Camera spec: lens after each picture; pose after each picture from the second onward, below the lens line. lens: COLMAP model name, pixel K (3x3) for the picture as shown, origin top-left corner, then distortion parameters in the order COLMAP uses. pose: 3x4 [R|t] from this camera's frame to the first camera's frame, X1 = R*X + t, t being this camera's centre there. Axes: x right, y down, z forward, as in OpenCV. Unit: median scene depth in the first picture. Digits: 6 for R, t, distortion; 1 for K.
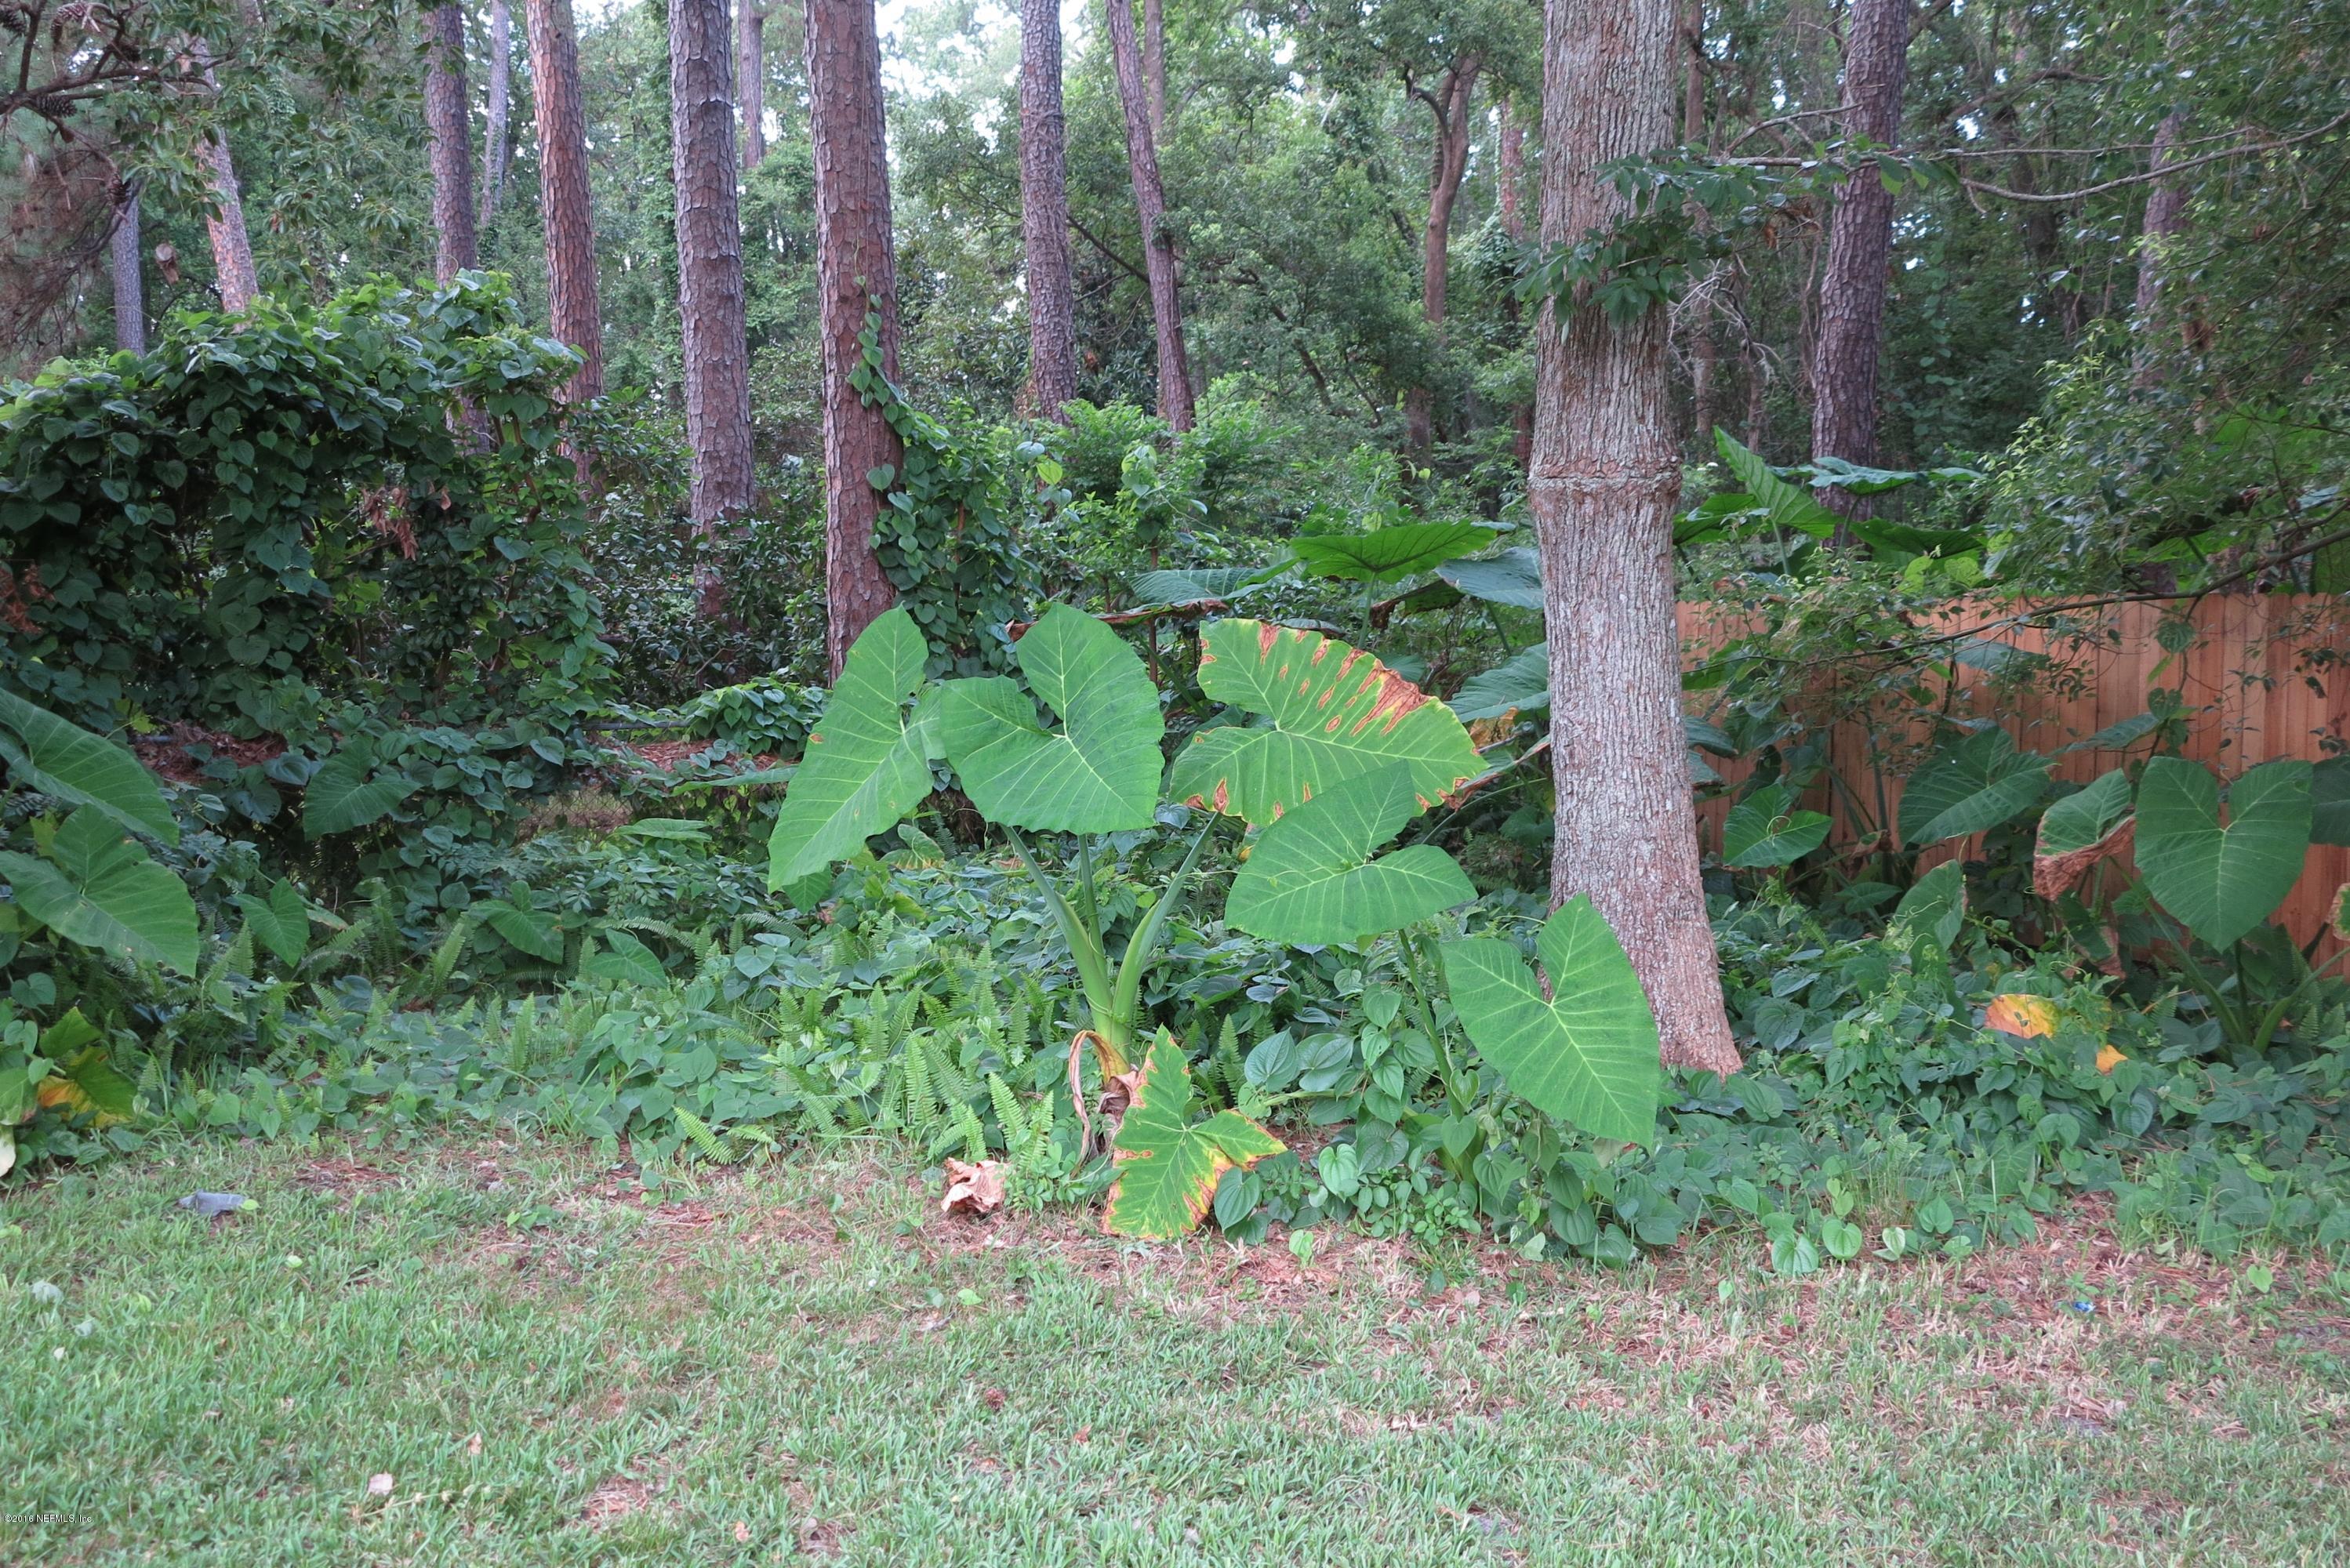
lens RADIAL K [[1936.4, 0, 1164.6], [0, 1936.4, 791.6], [0, 0, 1]] dist [-0.048753, 0.017009]
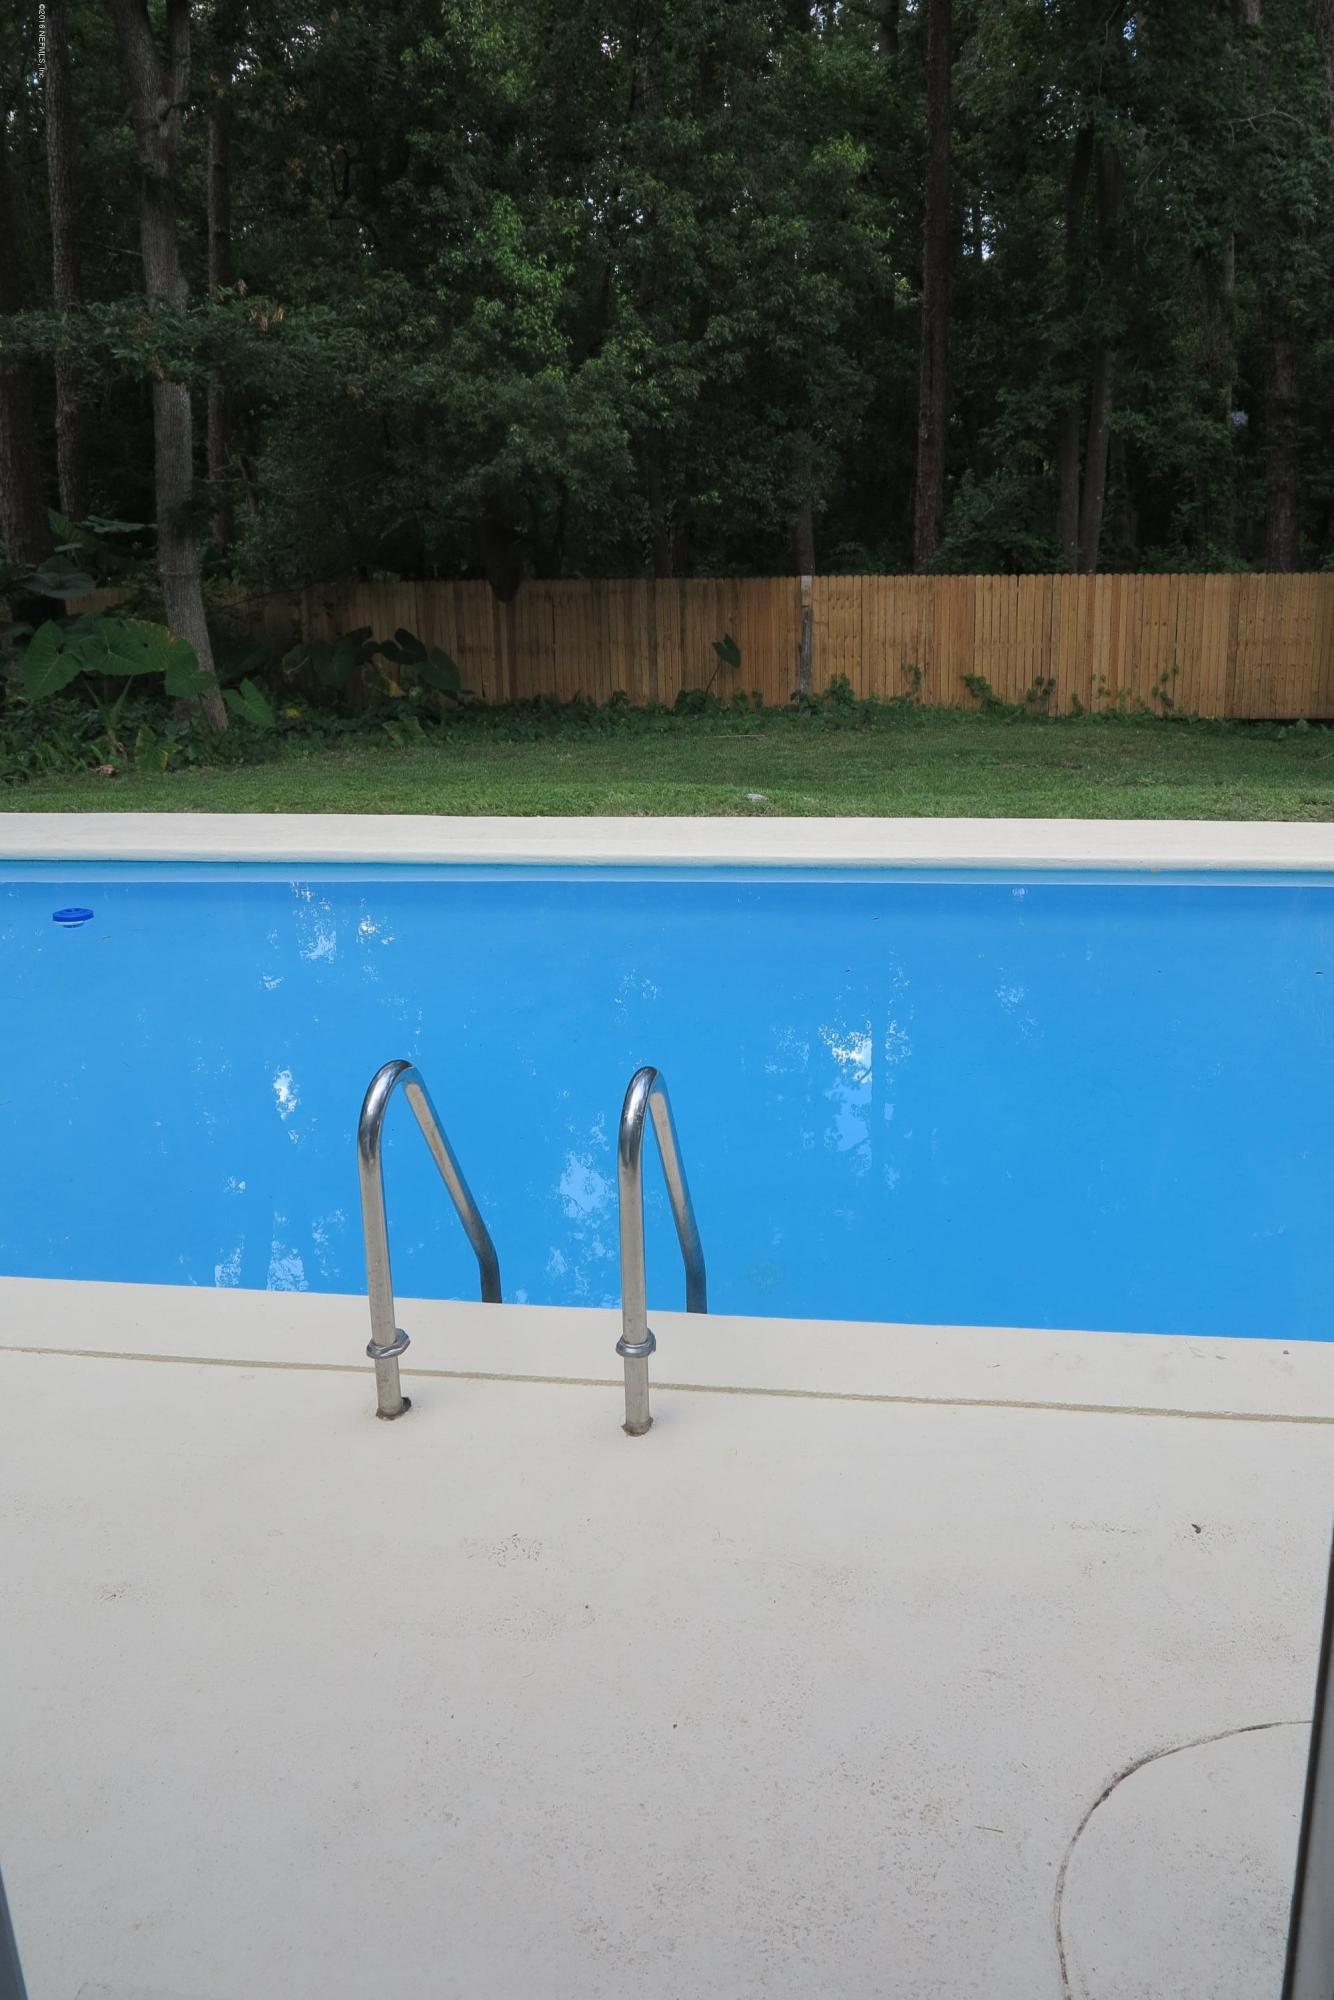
lens RADIAL K [[1648.1, 0, 661.4], [0, 1648.1, 960.5], [0, 0, 1]] dist [-0.048753, 0.017009]
pose [[0.665617, -0.203338, 0.718058, -1.358526], [0.084988, 0.976560, 0.197759, 0.015157], [-0.741439, -0.070605, 0.667296, -1.560053]]
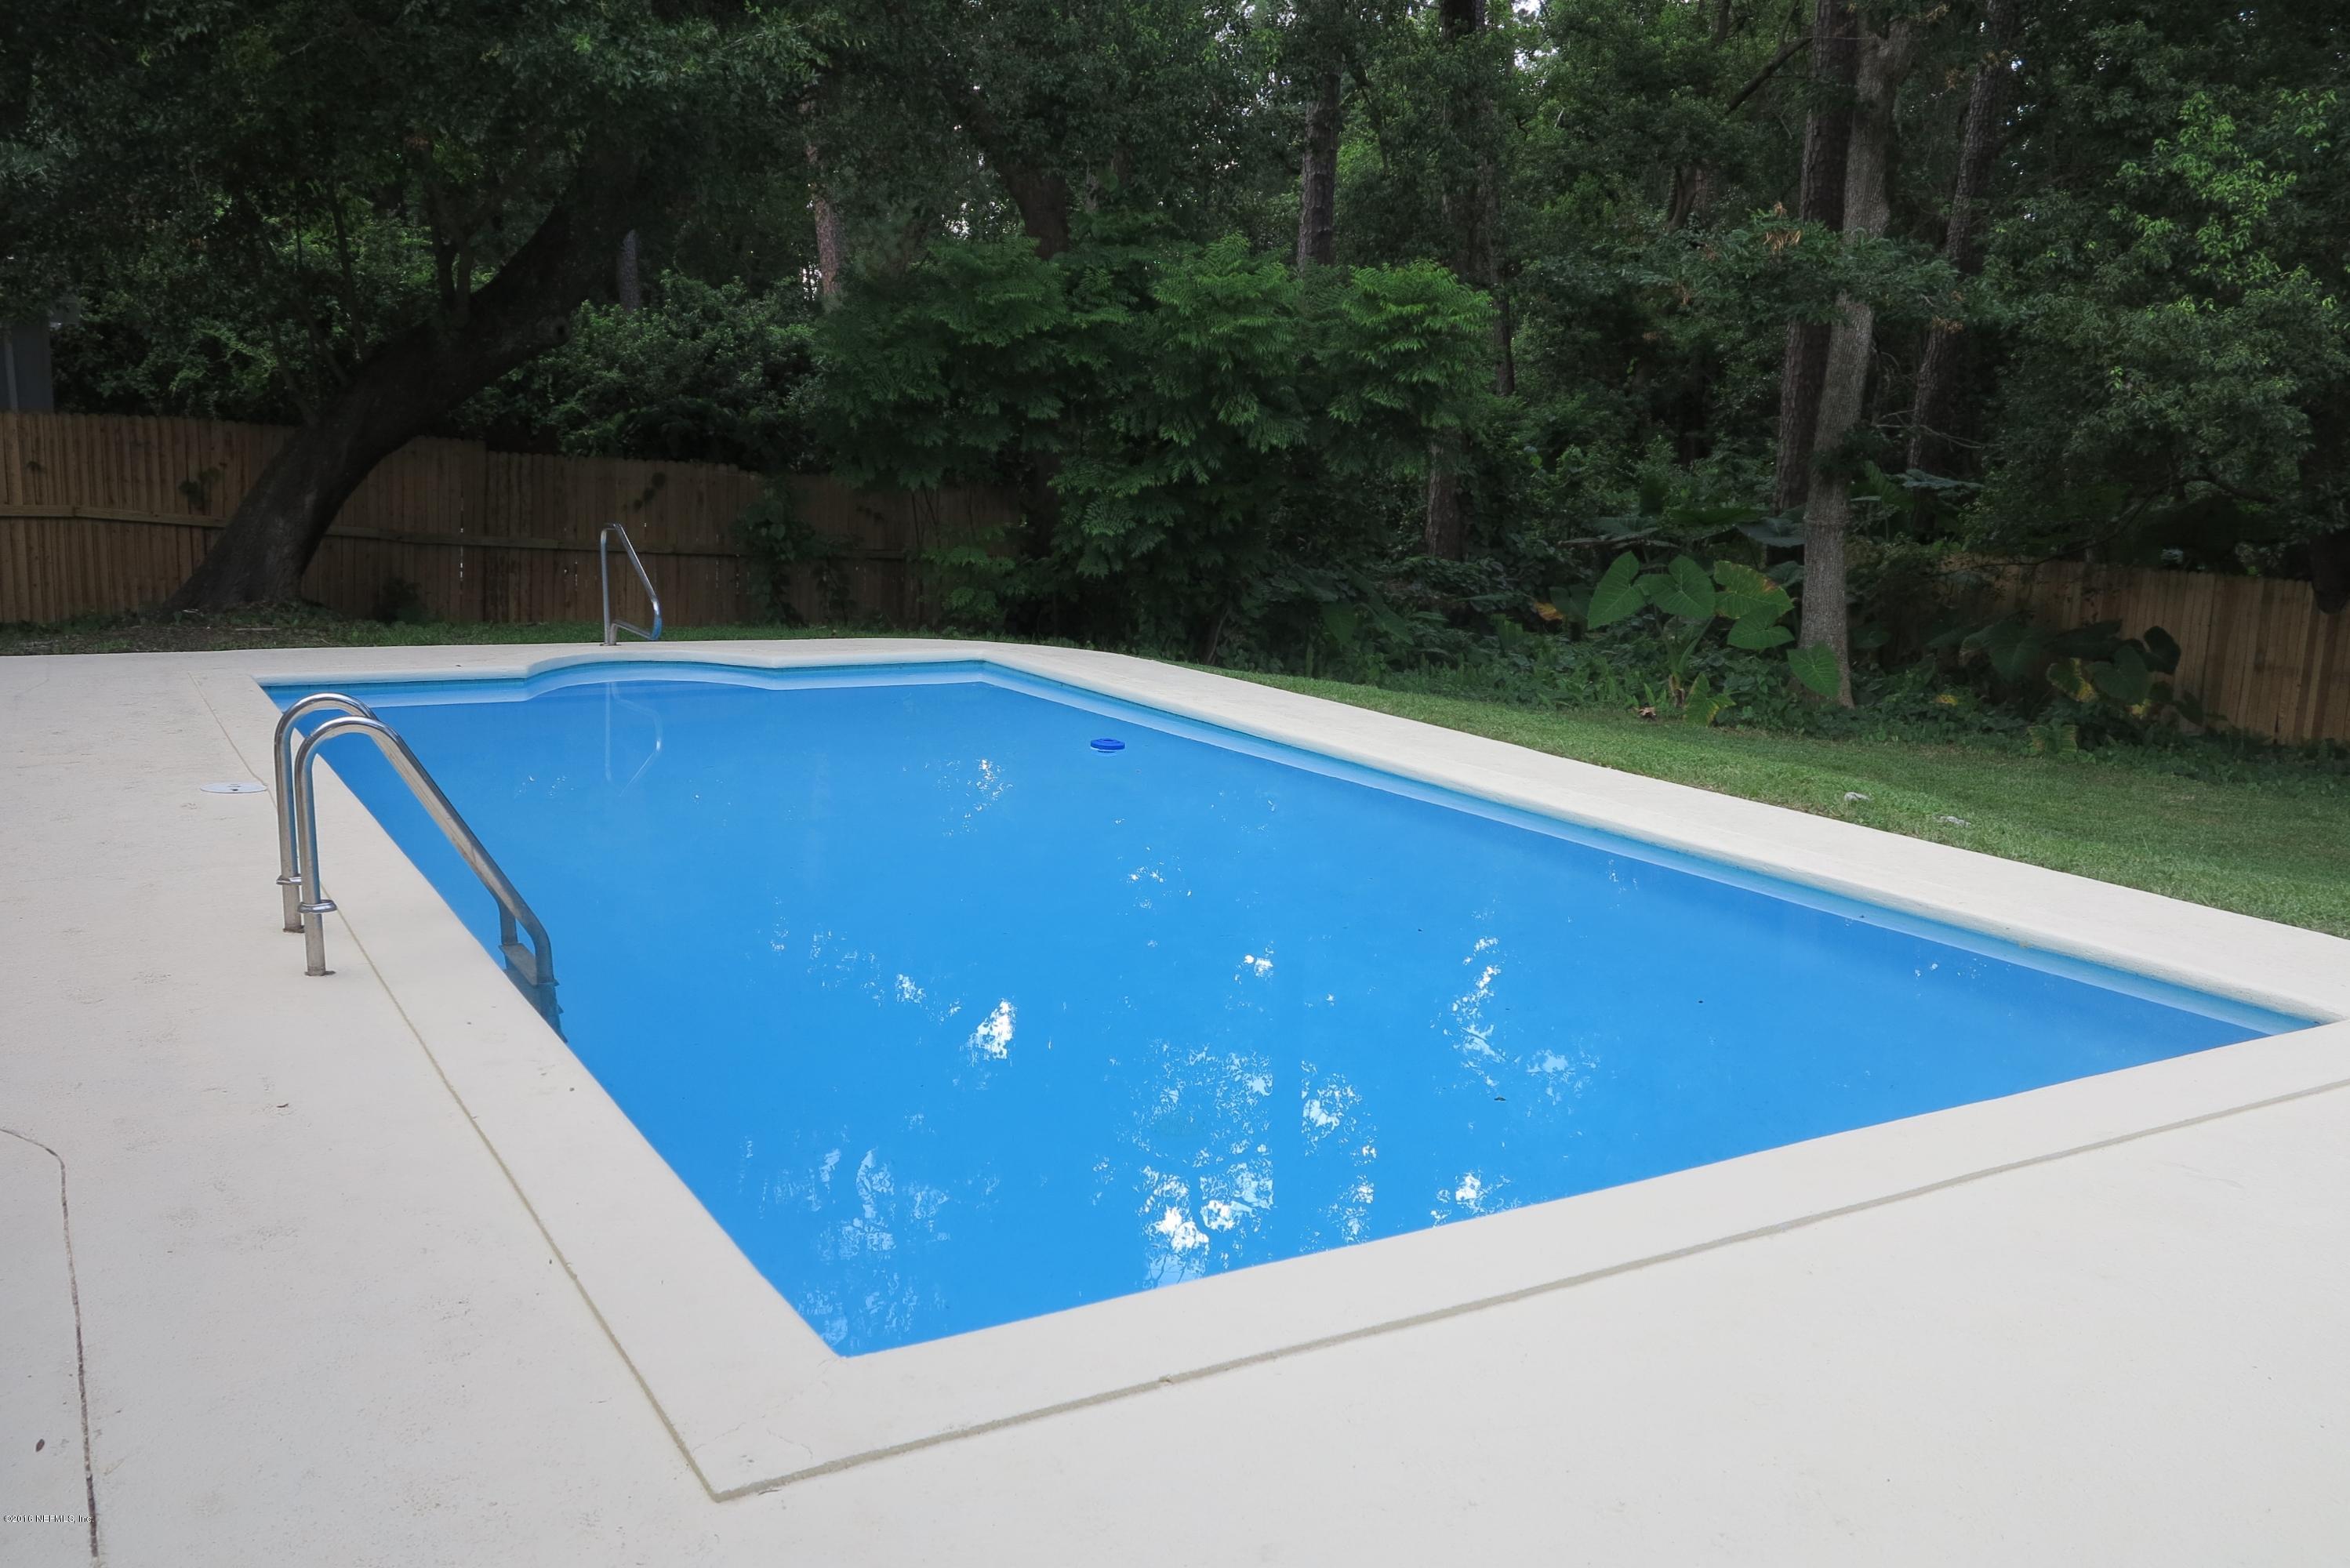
lens RADIAL K [[1936.4, 0, 1180.1], [0, 1936.4, 782.8], [0, 0, 1]] dist [-0.048753, 0.017009]
pose [[0.997346, 0.065372, -0.032049, -0.648677], [-0.062871, 0.995299, 0.073670, 0.093705], [0.036714, -0.071459, 0.996768, -2.048647]]
